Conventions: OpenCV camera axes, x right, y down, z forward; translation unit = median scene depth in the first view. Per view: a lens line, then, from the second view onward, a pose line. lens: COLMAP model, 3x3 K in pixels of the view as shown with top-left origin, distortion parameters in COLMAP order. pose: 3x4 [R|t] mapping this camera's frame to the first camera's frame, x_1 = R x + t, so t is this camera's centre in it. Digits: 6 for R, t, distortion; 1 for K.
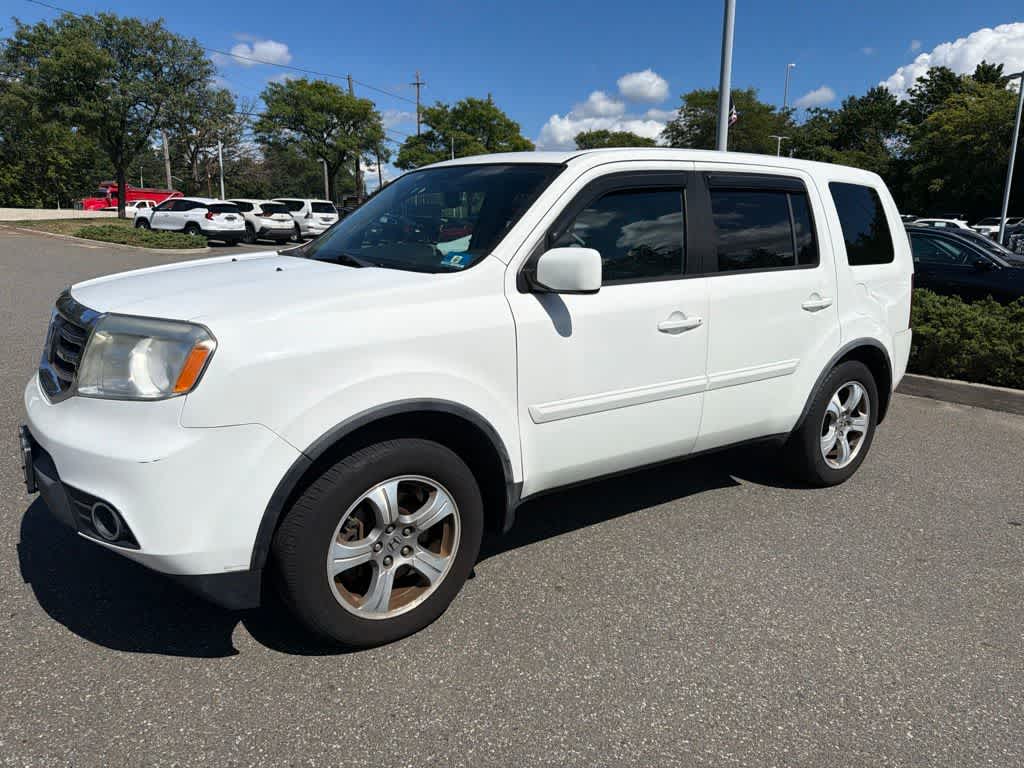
lens RADIAL K [[724.2, 0, 512.0], [0, 724.2, 384.0], [0, 0, 1]] dist [0.002502, -0.011277]
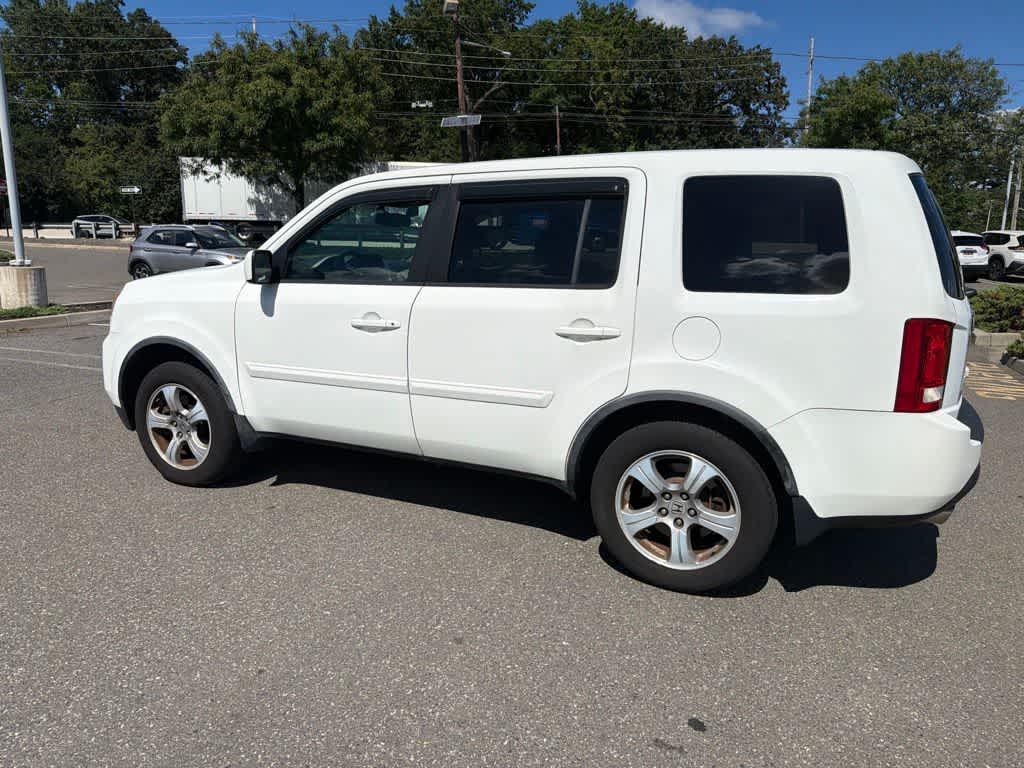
lens RADIAL K [[726.6, 0, 507.2], [0, 726.6, 392.4], [0, 0, 1]] dist [0.009090, -0.016163]
pose [[0.477309, 0.165941, -0.862925, 1.039155], [-0.198552, 0.976978, 0.078049, -0.086027], [0.856010, 0.134082, 0.499269, 0.501166]]
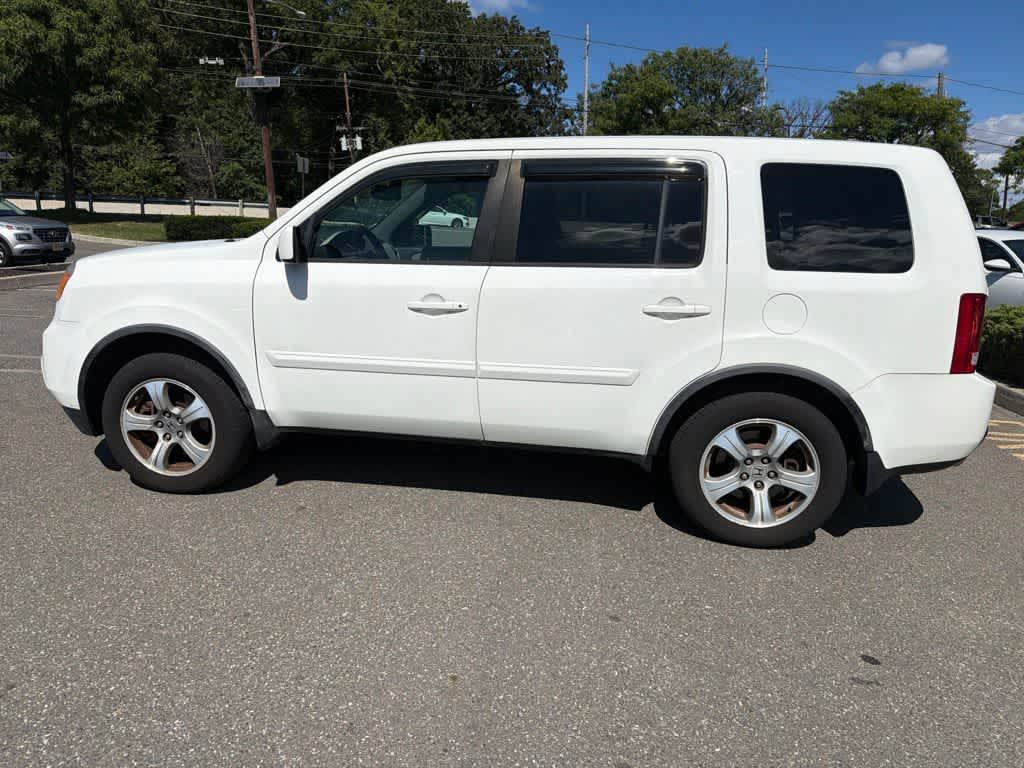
lens RADIAL K [[726.6, 0, 507.2], [0, 726.6, 392.4], [0, 0, 1]] dist [0.009090, -0.016163]
pose [[0.708725, 0.164449, -0.686051, 0.833552], [-0.171574, 0.983434, 0.058488, -0.030761], [0.684303, 0.076257, 0.725199, 0.248609]]
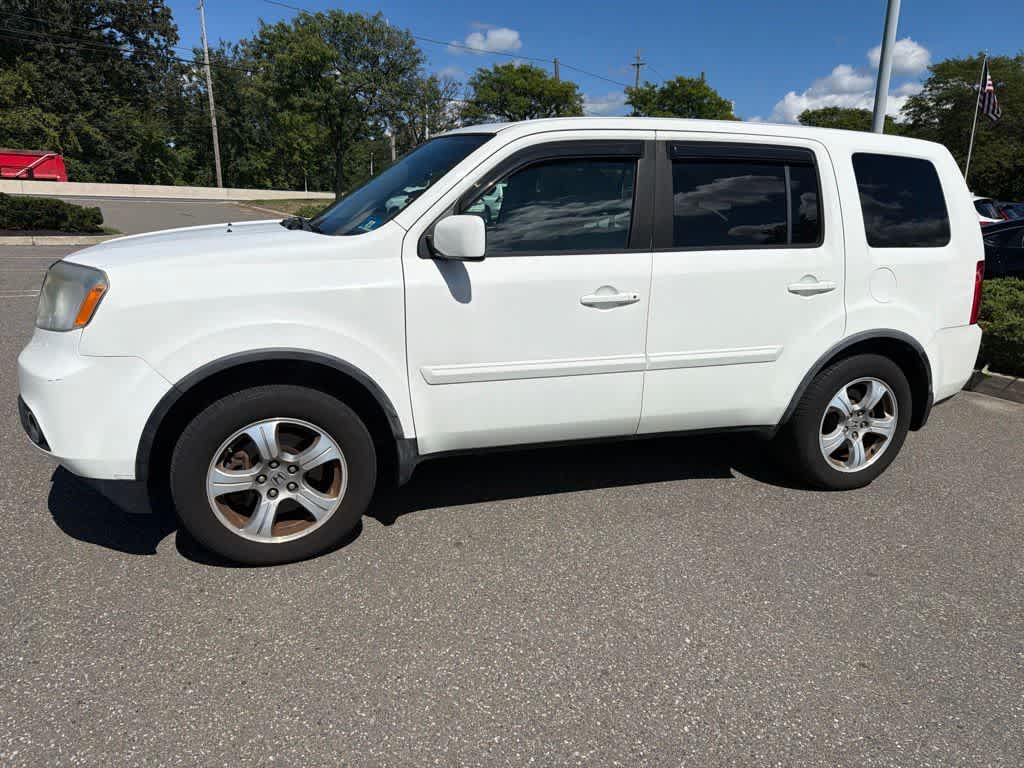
lens RADIAL K [[724.7, 0, 511.3], [0, 724.7, 395.4], [0, 0, 1]] dist [0.000580, -0.008077]
pose [[0.959416, 0.081056, -0.270096, 0.300405], [-0.071611, 0.996432, 0.044659, 0.010783], [0.272752, -0.023505, 0.961797, 0.014432]]
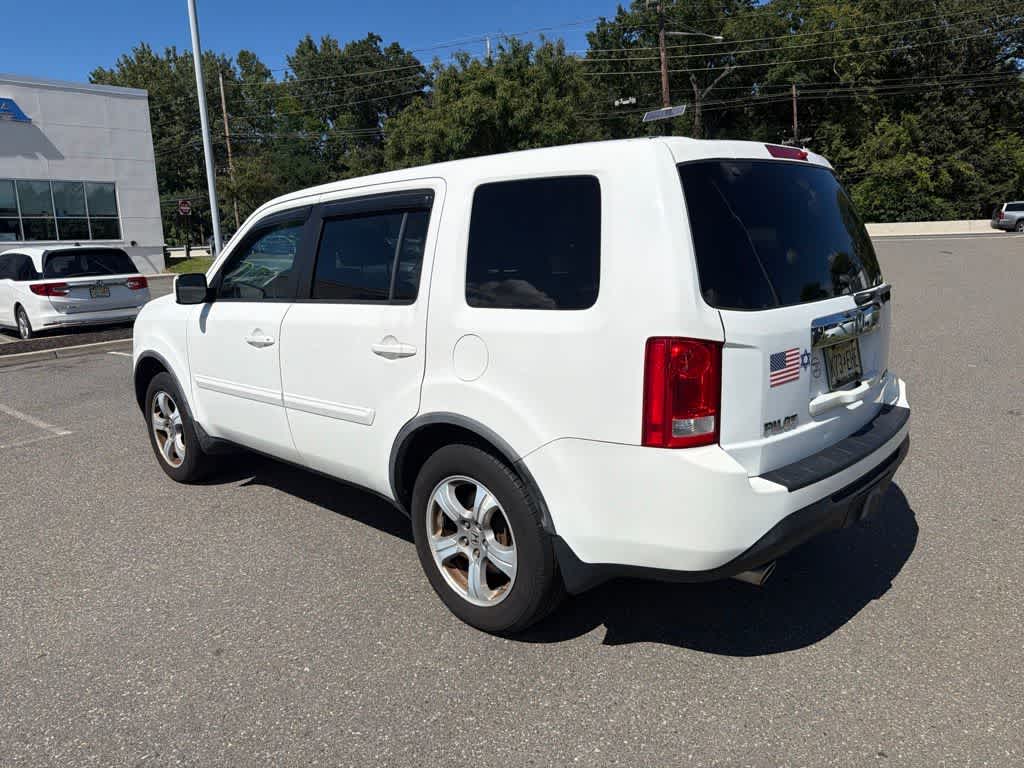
lens RADIAL K [[725.8, 0, 507.2], [0, 725.8, 383.6], [0, 0, 1]] dist [0.009225, -0.013818]
pose [[0.171907, 0.162960, -0.971541, 1.158393], [-0.175883, 0.975454, 0.132495, -0.191563], [0.969285, 0.148101, 0.196350, 0.924661]]
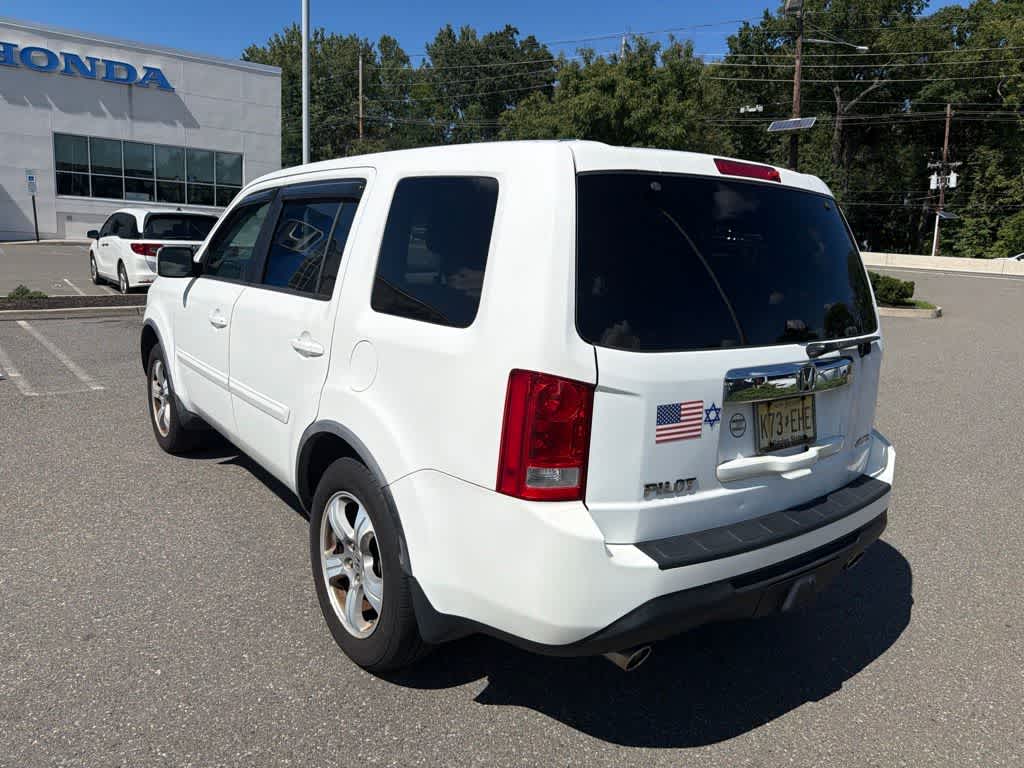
lens RADIAL K [[727.9, 0, 509.5], [0, 727.9, 383.4], [0, 0, 1]] dist [0.007444, -0.010662]
pose [[0.018072, 0.177341, -0.983984, 1.106205], [-0.269051, 0.948705, 0.166041, -0.242317], [0.962956, 0.261741, 0.064859, 1.105093]]
